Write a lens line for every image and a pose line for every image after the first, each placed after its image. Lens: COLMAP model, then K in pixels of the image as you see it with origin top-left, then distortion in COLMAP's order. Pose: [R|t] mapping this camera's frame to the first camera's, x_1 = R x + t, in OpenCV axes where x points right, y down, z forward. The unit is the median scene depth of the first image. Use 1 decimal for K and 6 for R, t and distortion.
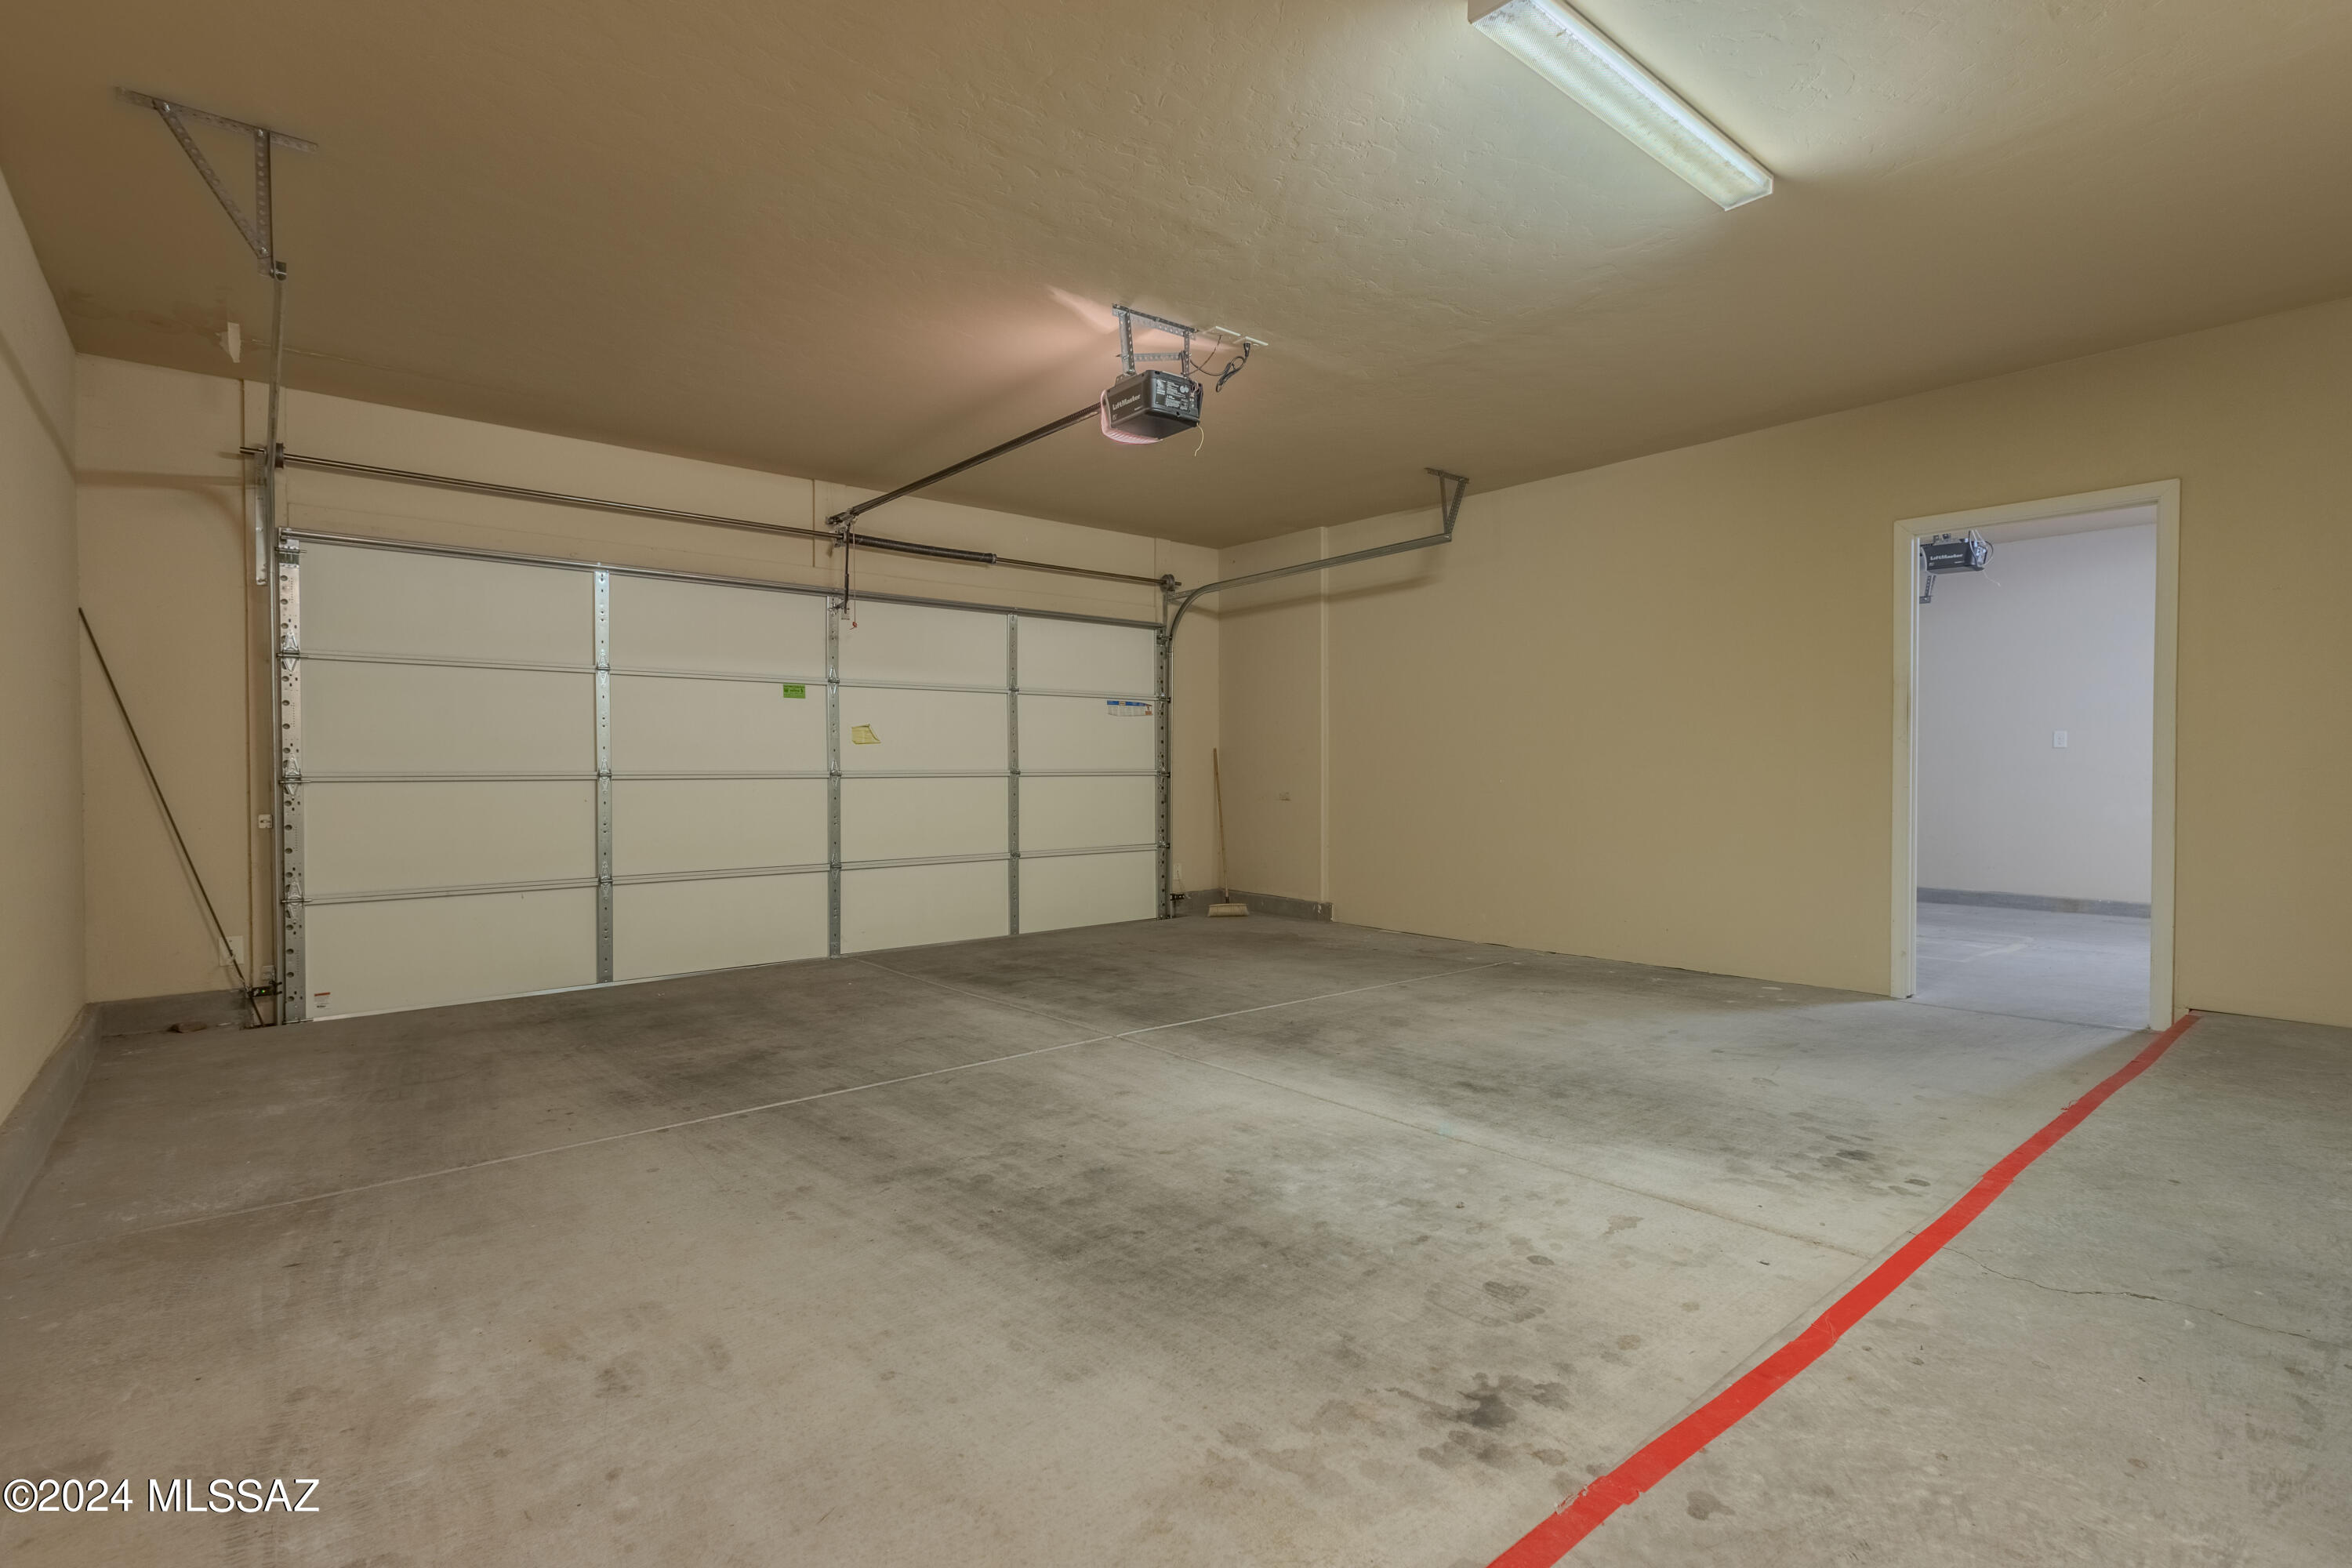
lens RADIAL K [[1091.5, 0, 1155.9], [0, 1091.5, 783.9], [0, 0, 1]] dist [0.008919, -0.002994]
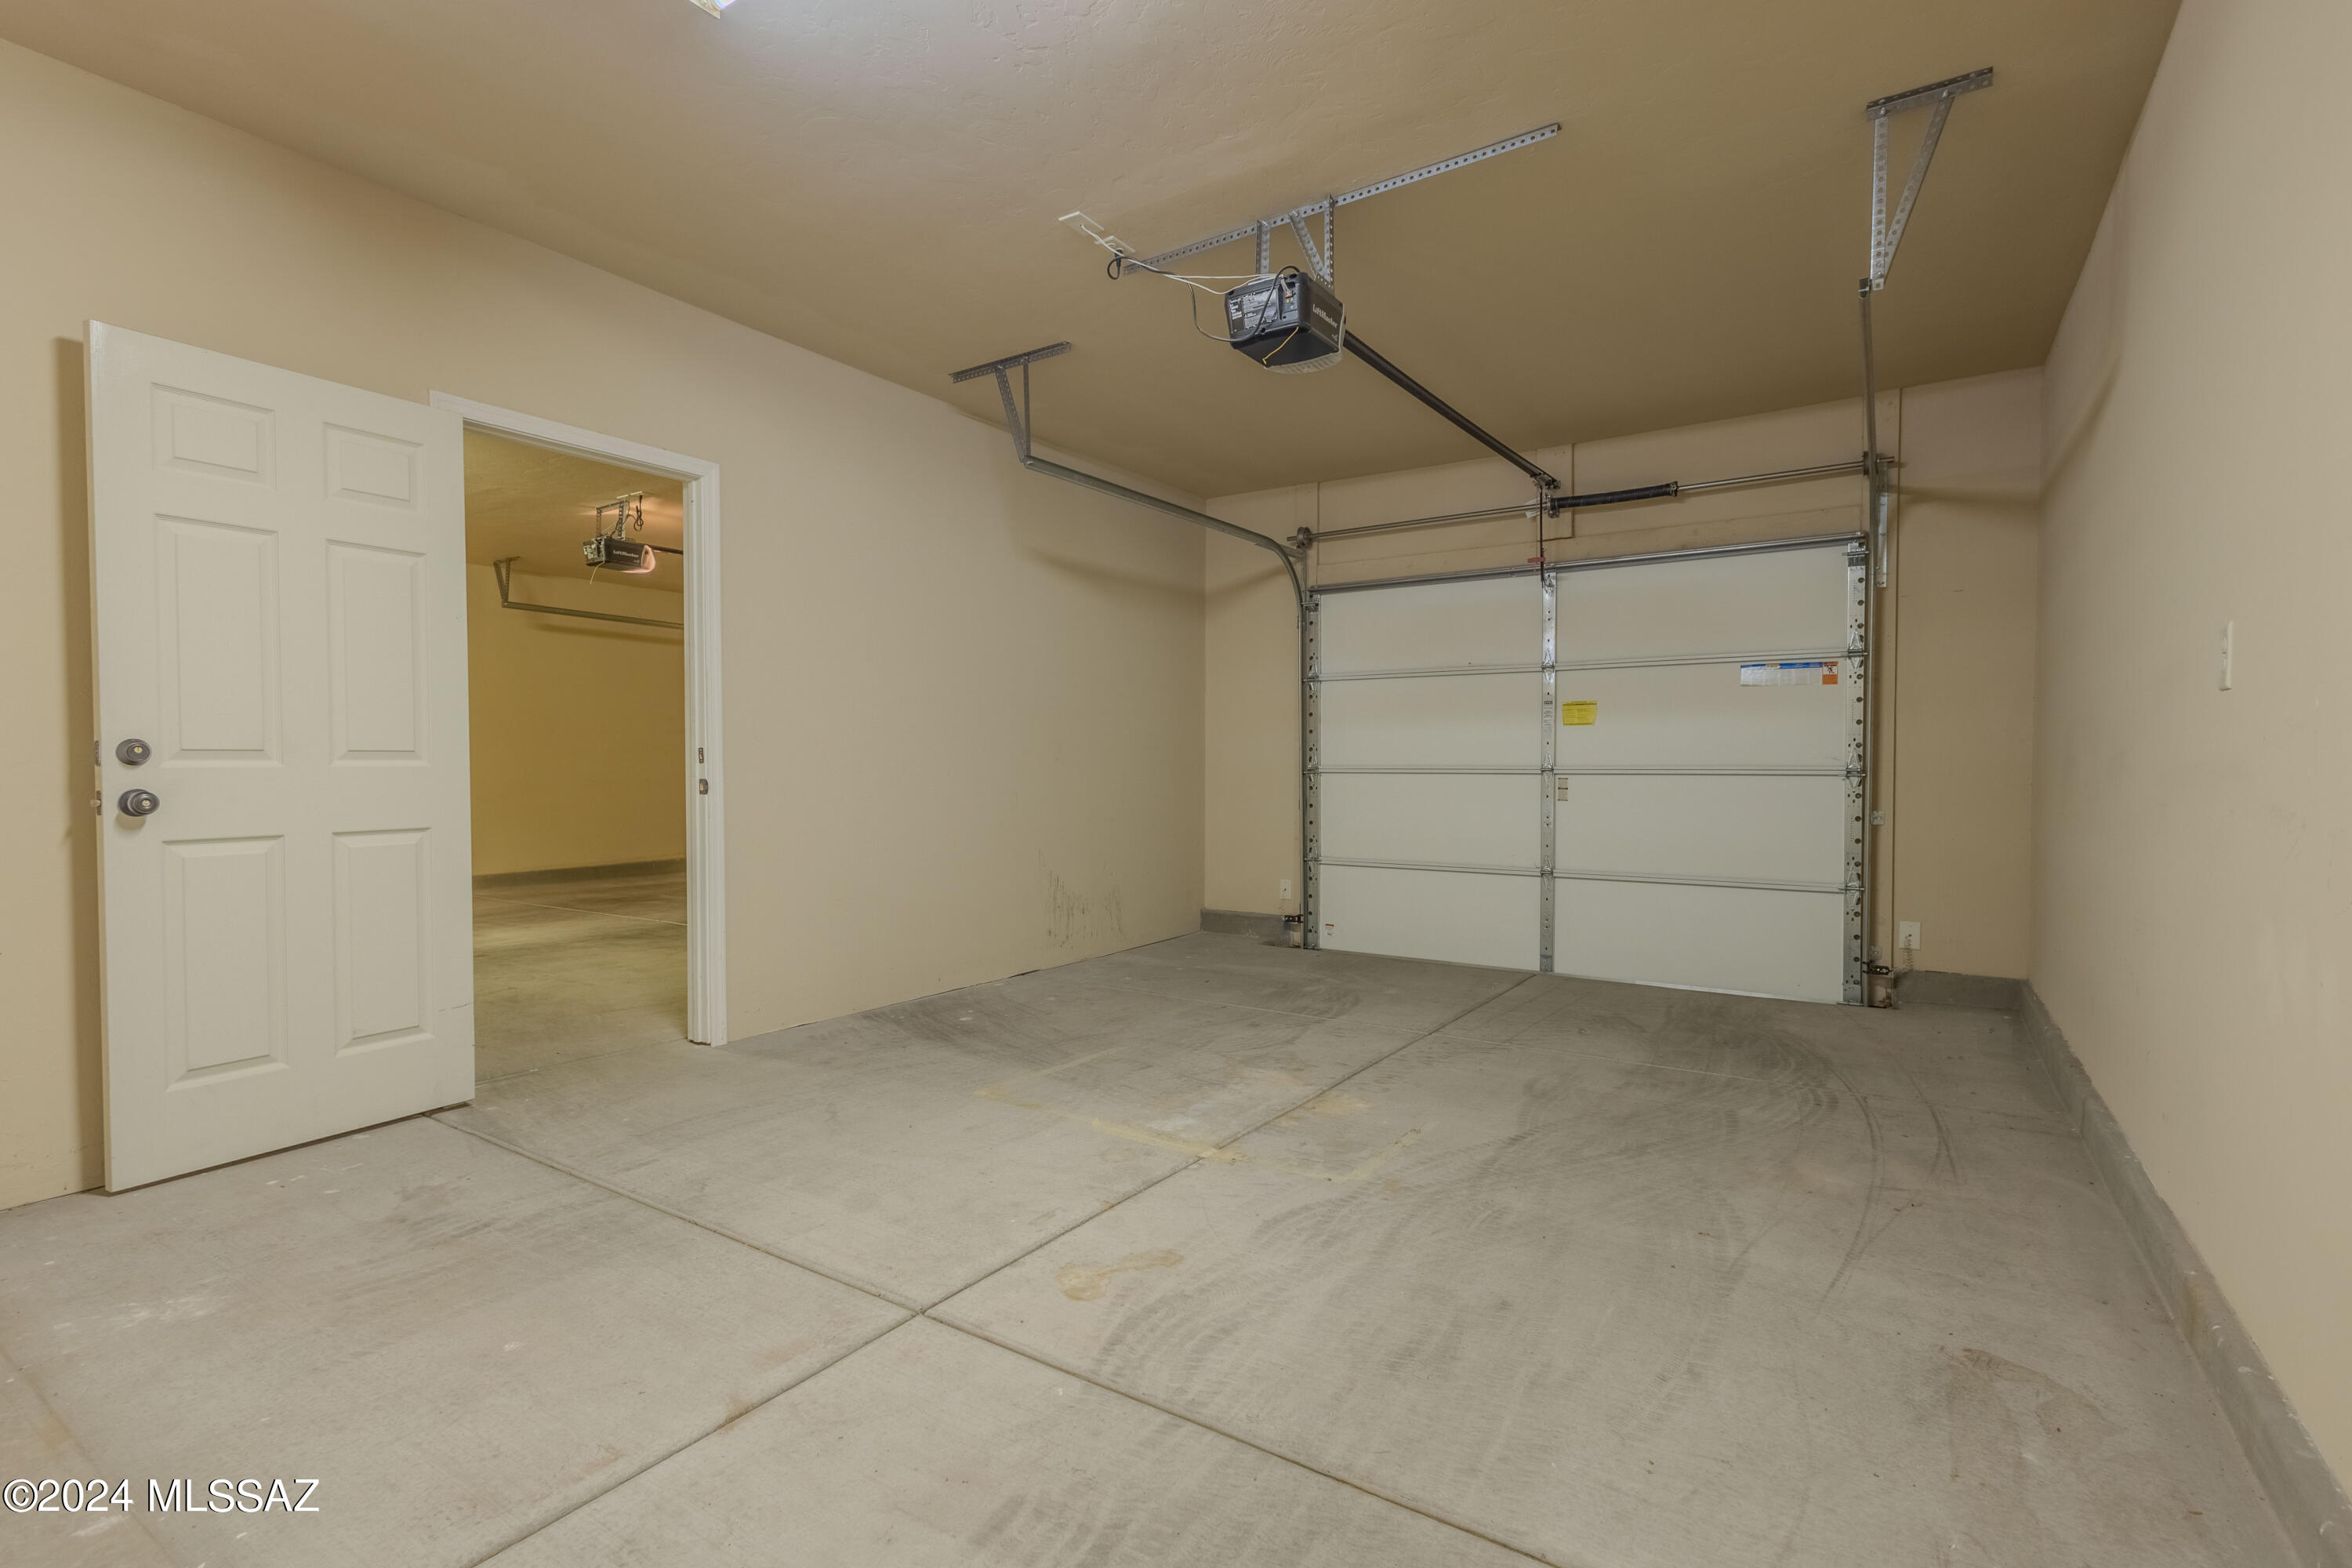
lens RADIAL K [[1091.5, 0, 1161.0], [0, 1091.5, 796.0], [0, 0, 1]] dist [0.008919, -0.002994]
pose [[0.309245, 0.030406, -0.950496, 0.836948], [-0.012685, 0.999532, 0.027847, -0.015528], [0.950898, 0.003446, 0.309486, 0.736917]]
